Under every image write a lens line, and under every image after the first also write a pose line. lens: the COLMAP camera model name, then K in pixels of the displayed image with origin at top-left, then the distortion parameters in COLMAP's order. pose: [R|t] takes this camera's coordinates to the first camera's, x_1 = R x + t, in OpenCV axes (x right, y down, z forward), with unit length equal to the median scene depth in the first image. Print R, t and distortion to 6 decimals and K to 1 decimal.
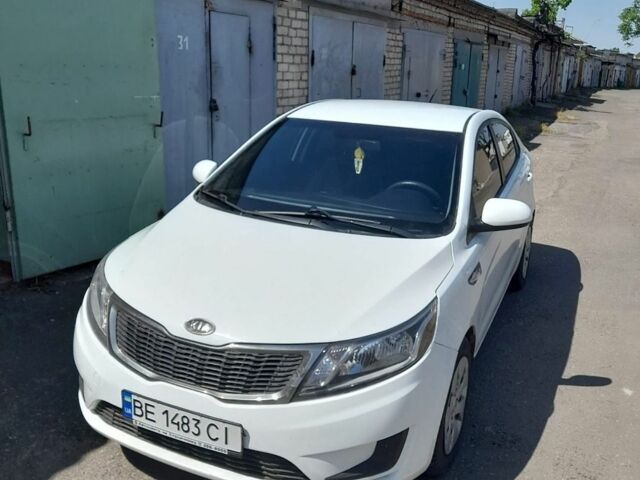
lens RADIAL K [[623.5, 0, 320.8], [0, 623.5, 241.3], [0, 0, 1]] dist [-0.003578, 0.000000]
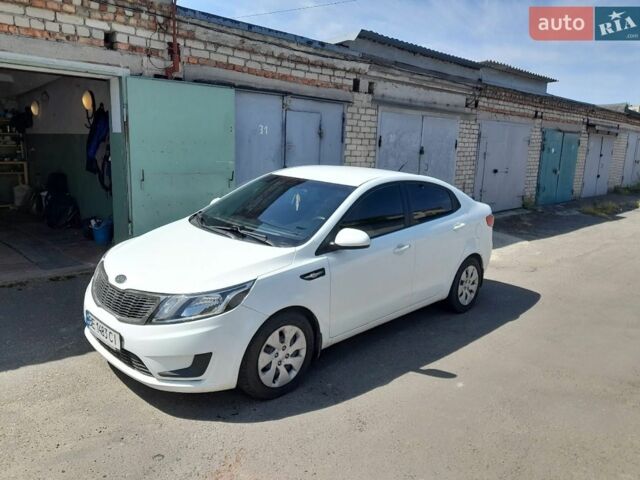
lens RADIAL K [[472.1, 0, 314.1], [0, 472.1, 236.0], [0, 0, 1]] dist [0.023883, -0.035646]
pose [[0.935598, 0.072881, -0.345464, 0.238701], [-0.105670, 0.991414, -0.077024, 0.018251], [0.336884, 0.108569, 0.935266, -0.031536]]
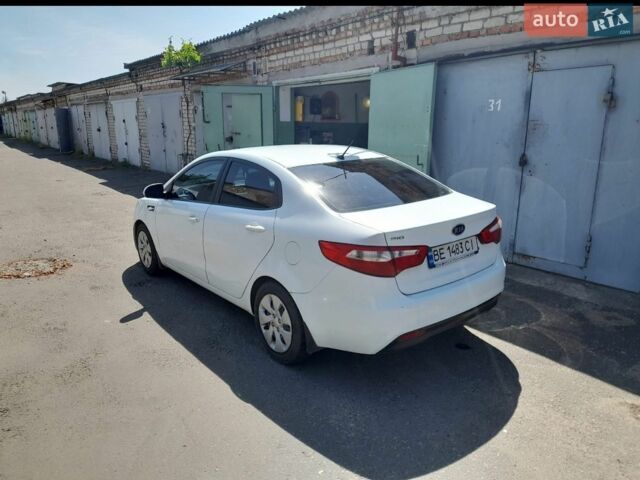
lens RADIAL K [[472.1, 0, 318.7], [0, 472.1, 245.2], [0, 0, 1]] dist [0.023883, -0.035646]
pose [[-0.455264, 0.191169, -0.869591, 0.568230], [-0.248091, 0.910759, 0.330104, -0.209387], [0.855094, 0.366023, -0.367208, 0.826813]]
